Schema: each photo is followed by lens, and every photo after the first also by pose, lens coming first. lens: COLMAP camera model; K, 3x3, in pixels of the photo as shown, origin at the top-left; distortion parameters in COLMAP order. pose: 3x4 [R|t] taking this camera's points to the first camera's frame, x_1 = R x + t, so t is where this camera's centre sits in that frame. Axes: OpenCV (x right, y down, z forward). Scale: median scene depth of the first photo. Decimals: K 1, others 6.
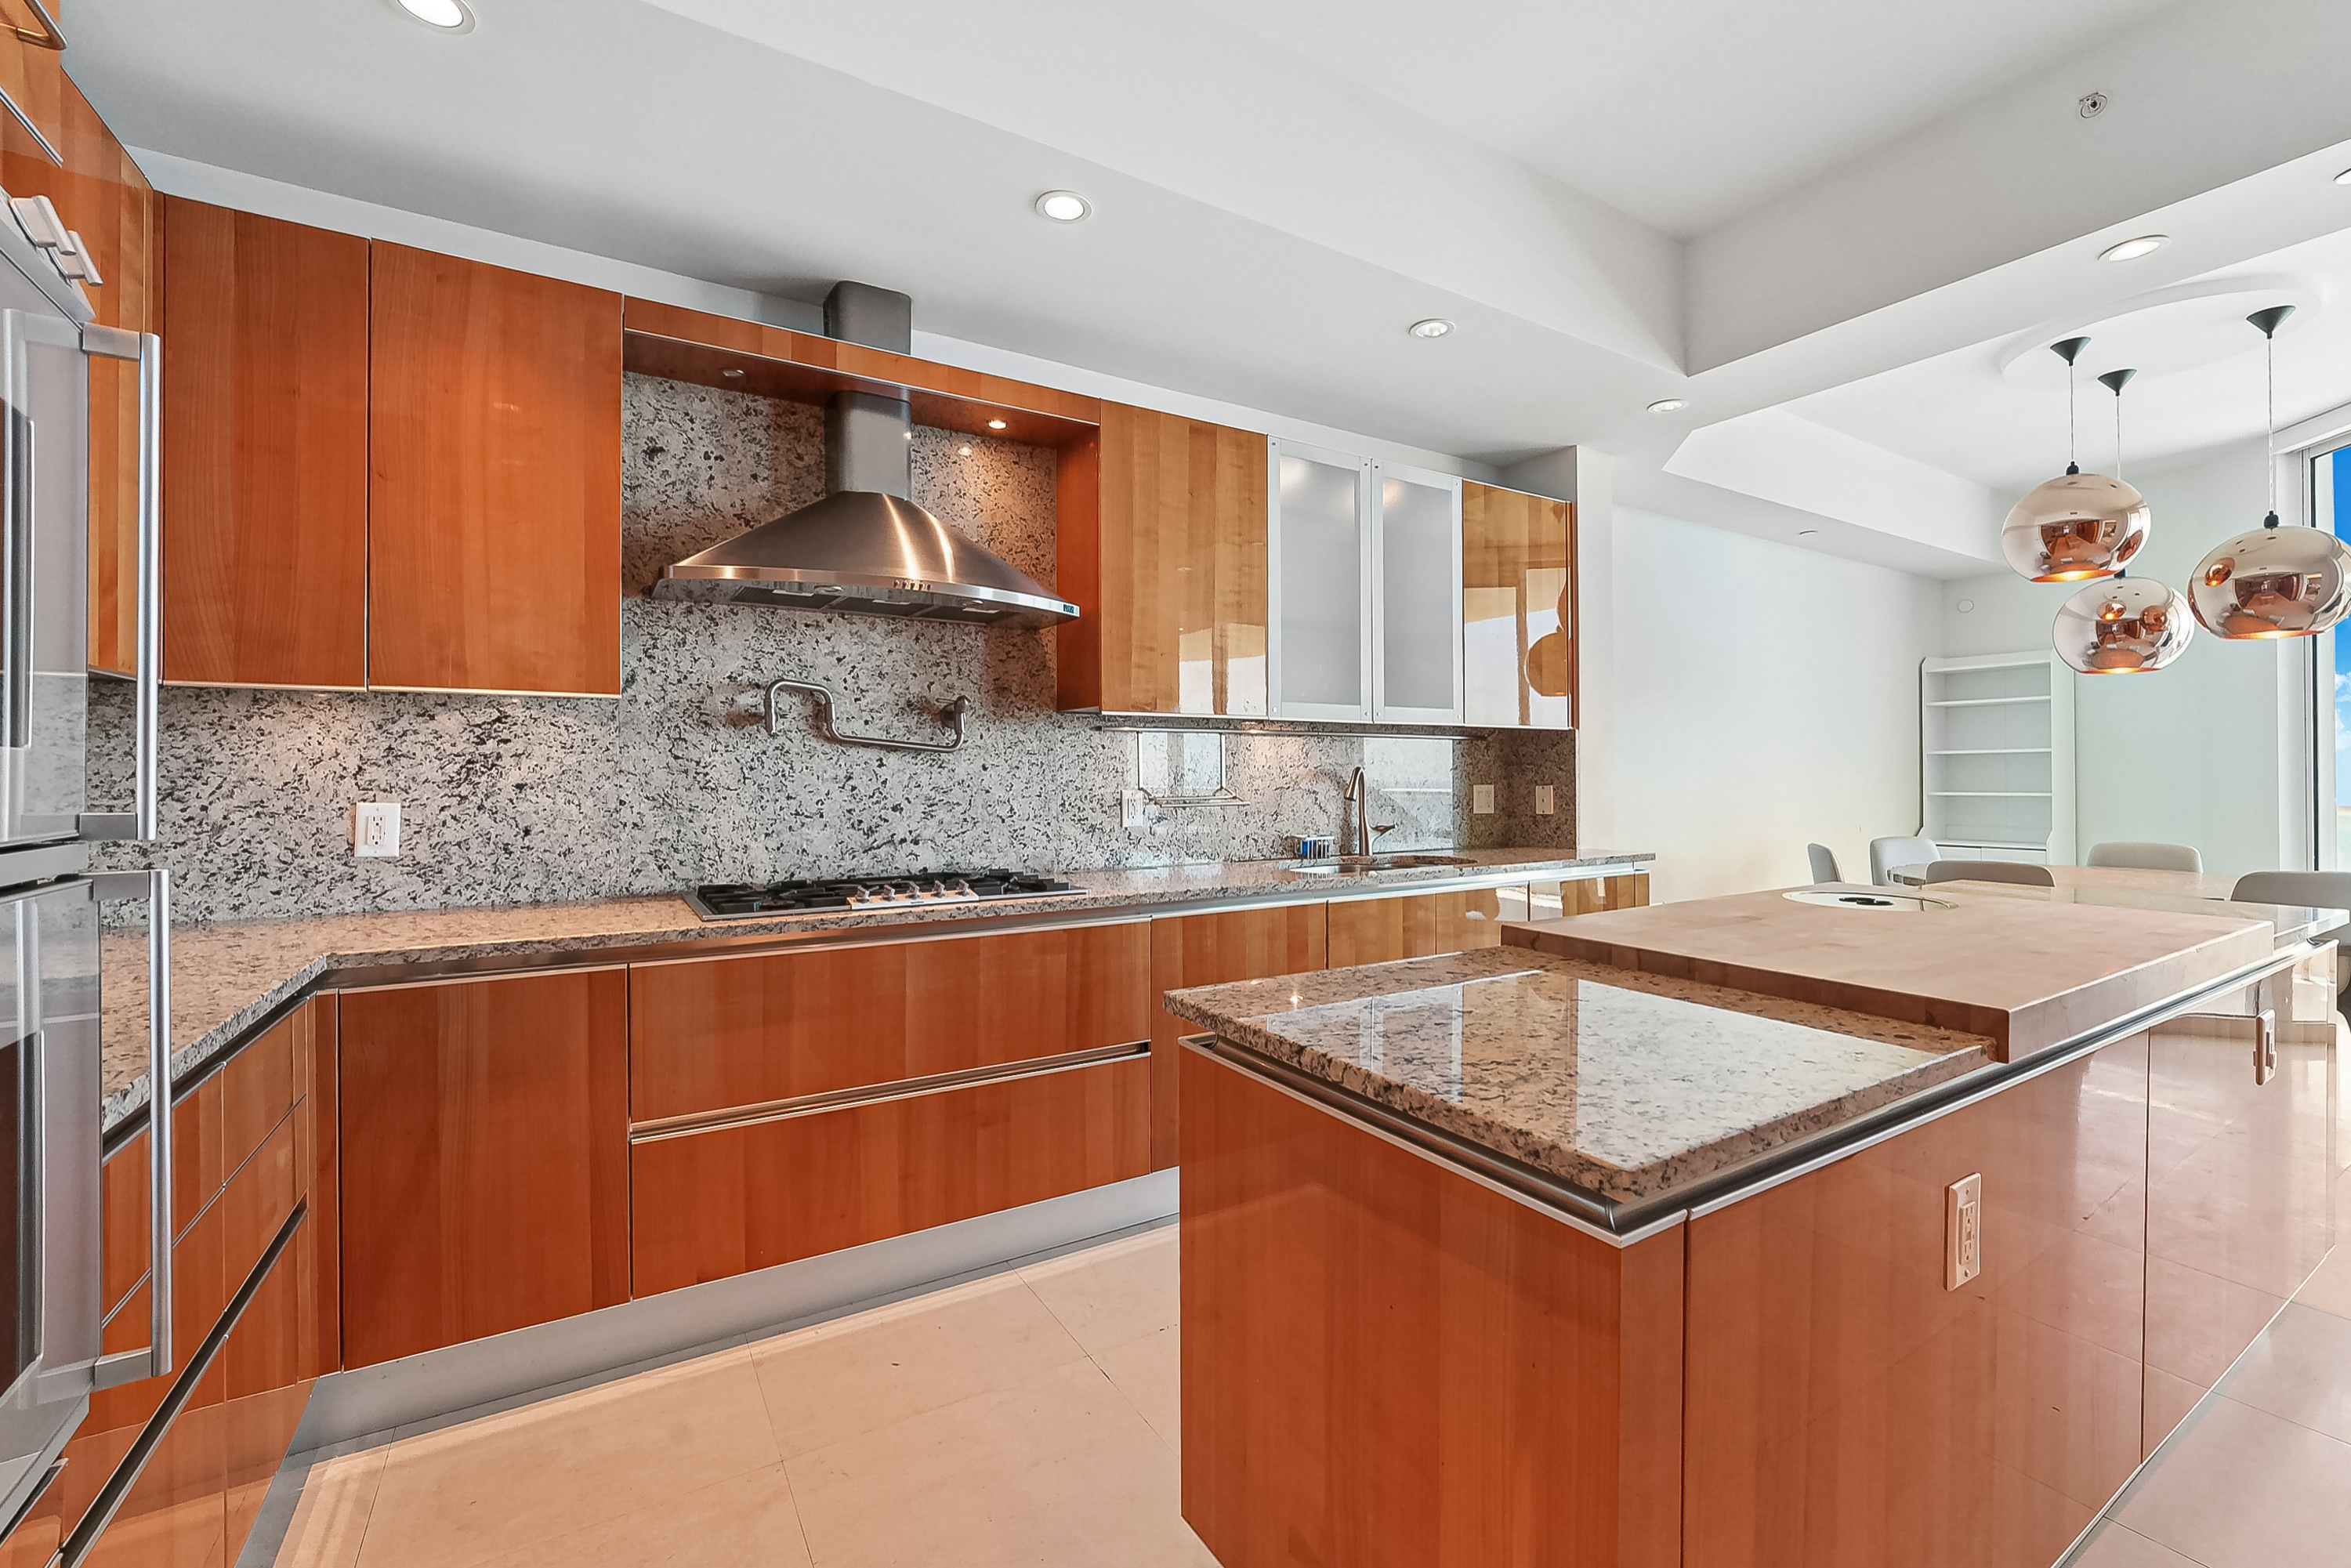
lens RADIAL K [[975.4, 0, 1179.2], [0, 975.4, 776.1], [0, 0, 1]] dist [0.001163, -0.000021]
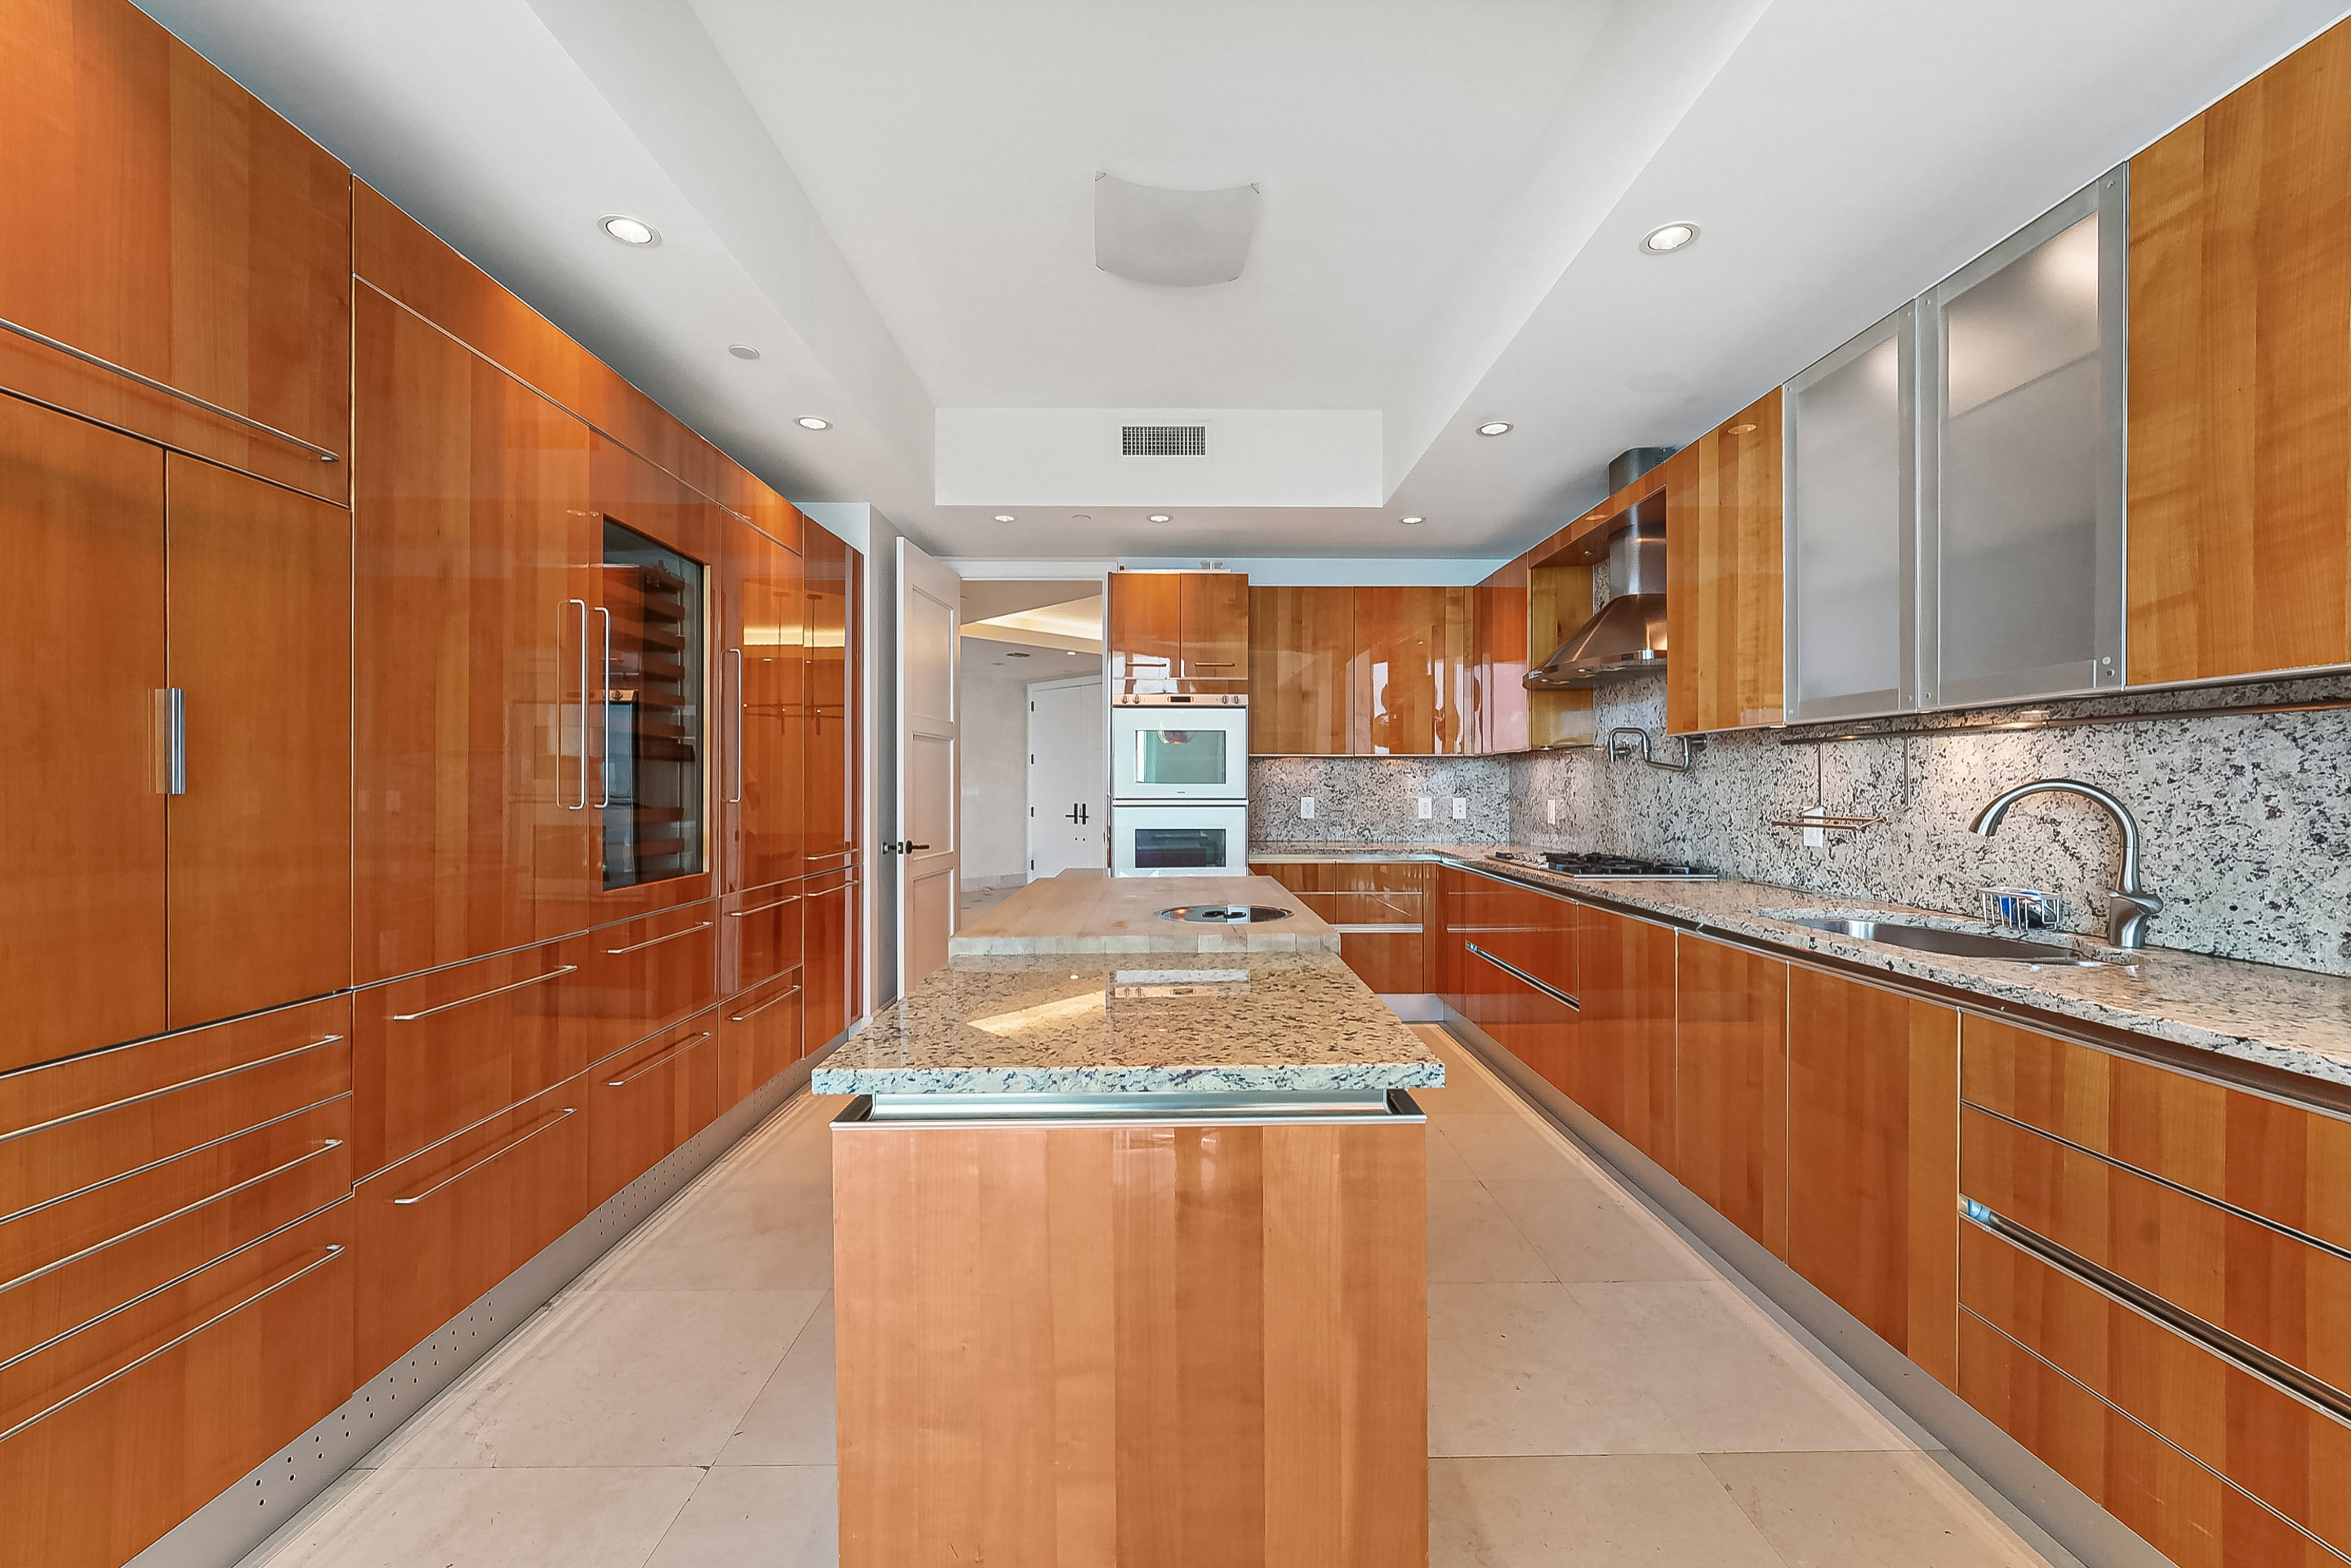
lens RADIAL K [[975.4, 0, 1179.2], [0, 975.4, 776.1], [0, 0, 1]] dist [0.001163, -0.000021]
pose [[-0.518025, -0.005444, -0.855348, 0.926582], [0.001089, 0.999975, -0.007025, -0.007679], [0.855365, -0.004571, -0.518006, 0.851451]]
